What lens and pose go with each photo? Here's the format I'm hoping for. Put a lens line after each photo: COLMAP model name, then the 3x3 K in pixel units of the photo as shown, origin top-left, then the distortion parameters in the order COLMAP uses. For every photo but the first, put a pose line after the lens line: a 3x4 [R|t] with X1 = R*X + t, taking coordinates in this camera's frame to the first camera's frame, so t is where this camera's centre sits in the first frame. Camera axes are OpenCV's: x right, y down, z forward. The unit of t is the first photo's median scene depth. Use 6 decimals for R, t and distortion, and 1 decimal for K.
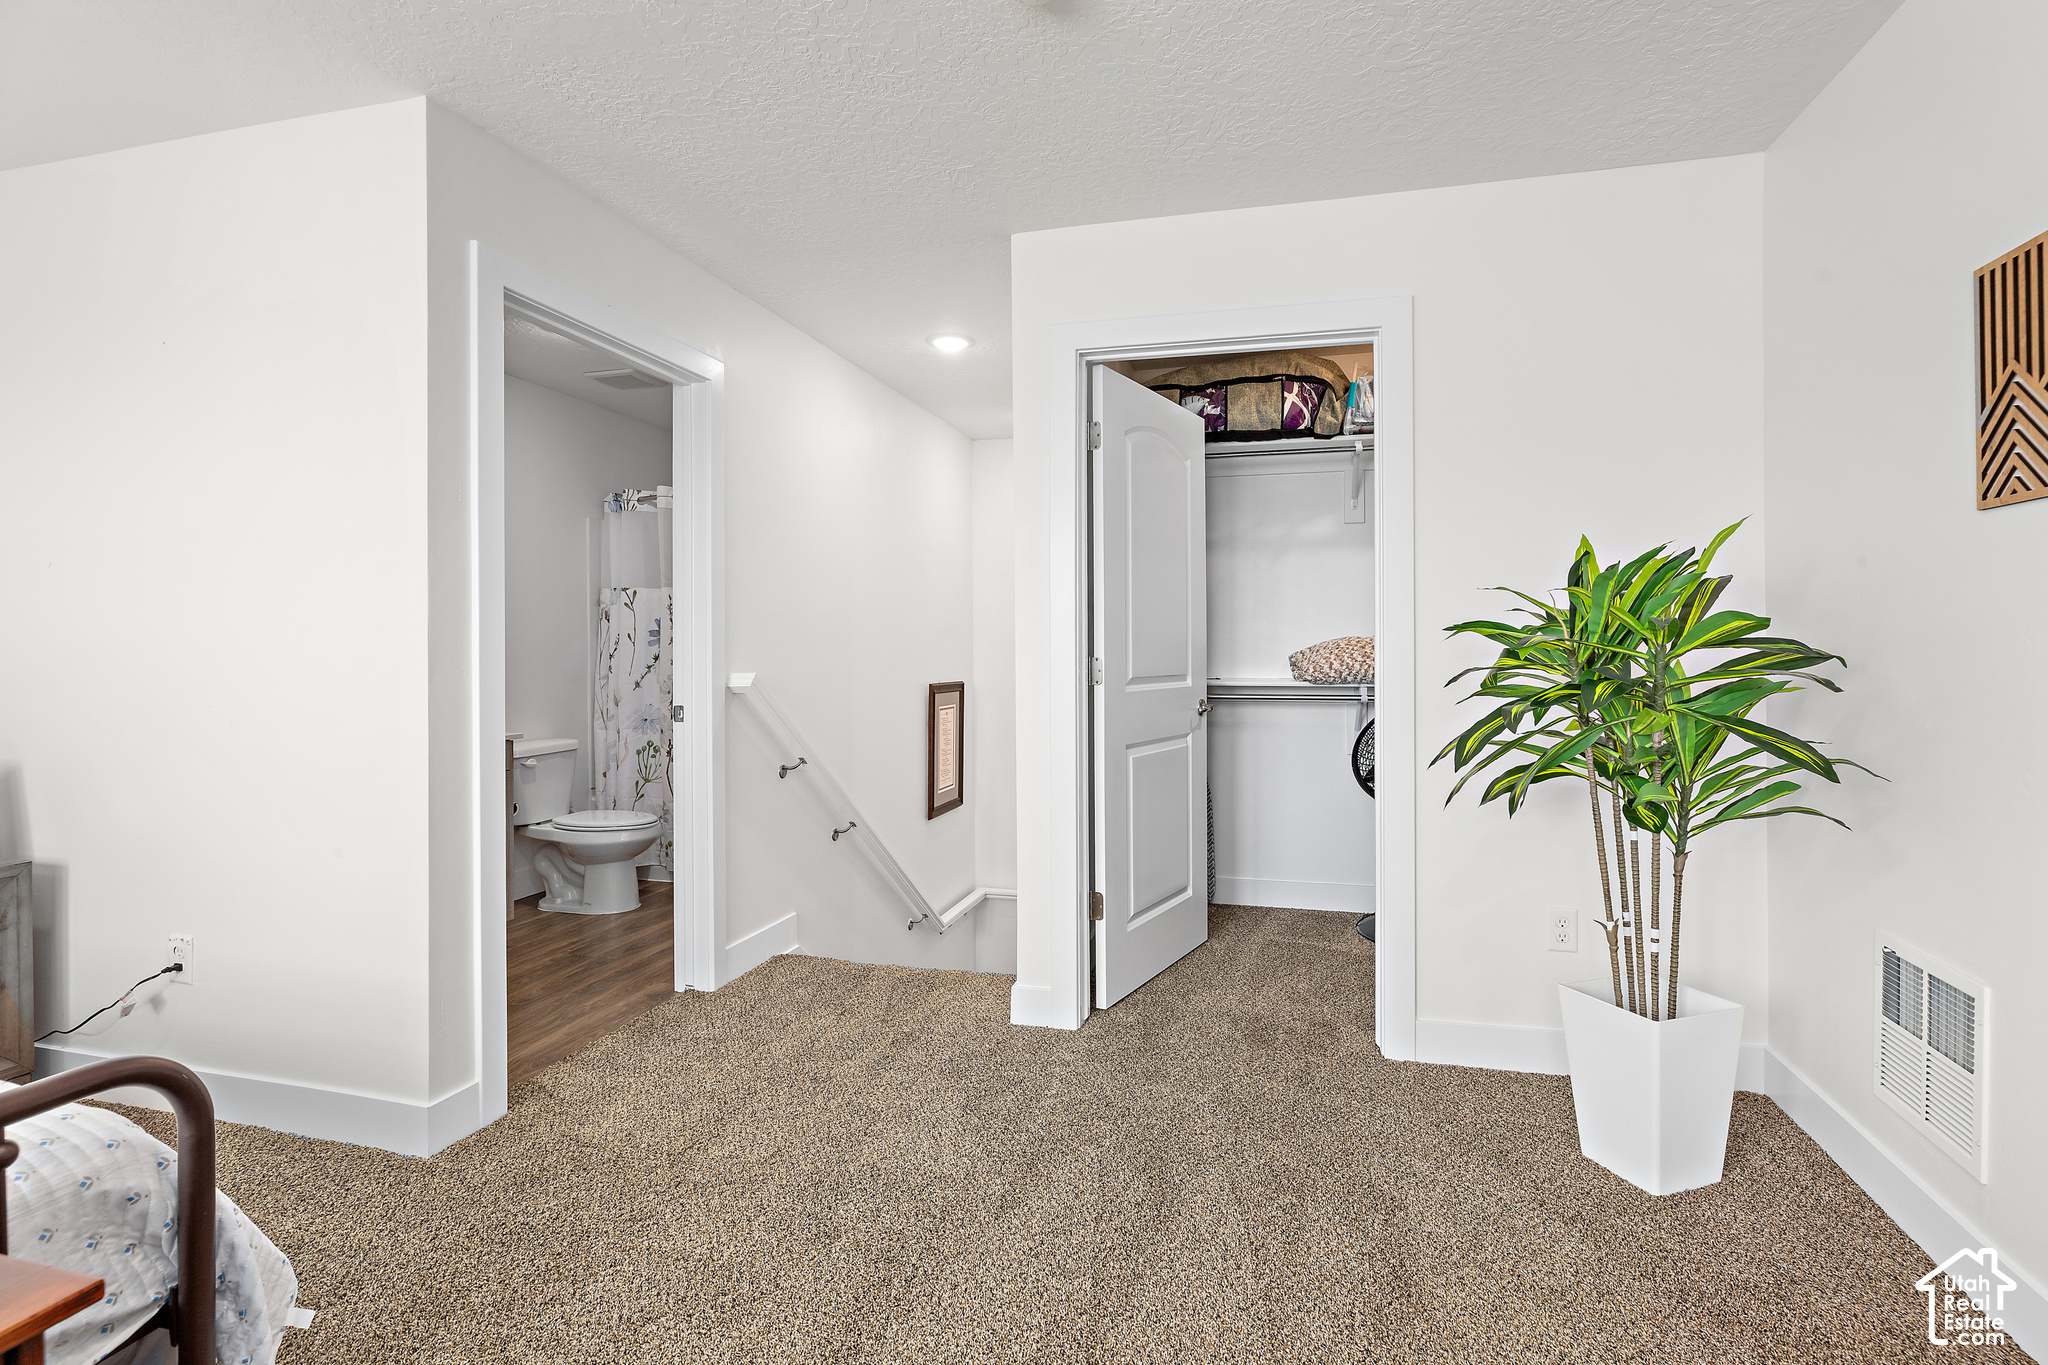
lens RADIAL K [[970.4, 0, 1041.2], [0, 970.4, 644.2], [0, 0, 1]] dist [-0.000347, -0.000109]
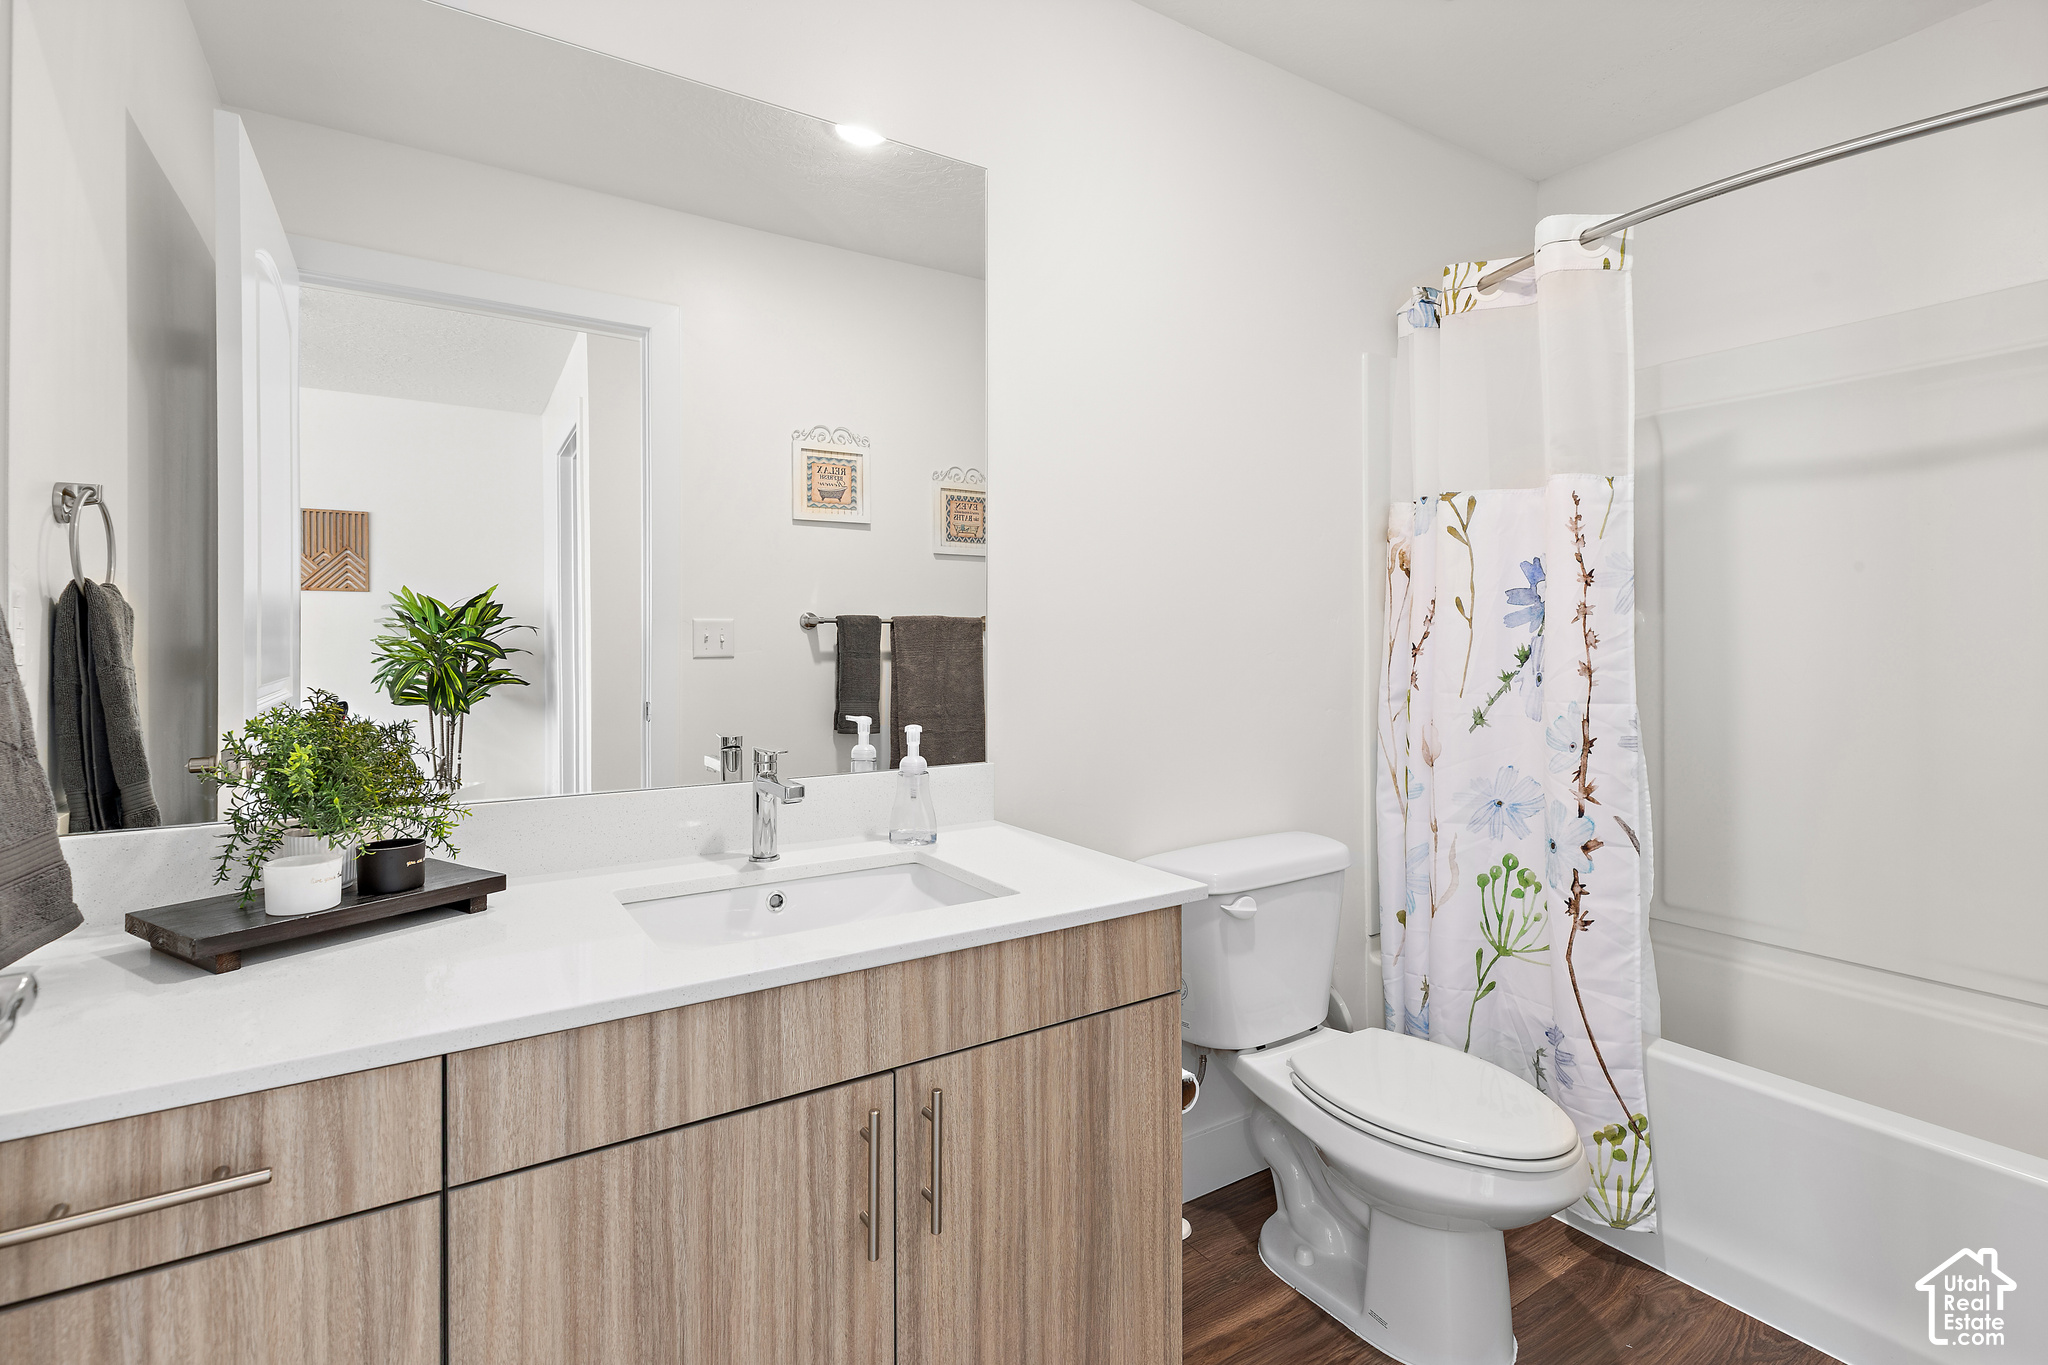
lens RADIAL K [[970.4, 0, 1041.2], [0, 970.4, 644.2], [0, 0, 1]] dist [-0.000347, -0.000109]
pose [[0.747845, 0.004467, -0.663858, -0.278553], [-0.000613, 0.999982, 0.006038, 0.006986], [0.663873, -0.004108, 0.747834, 0.558330]]
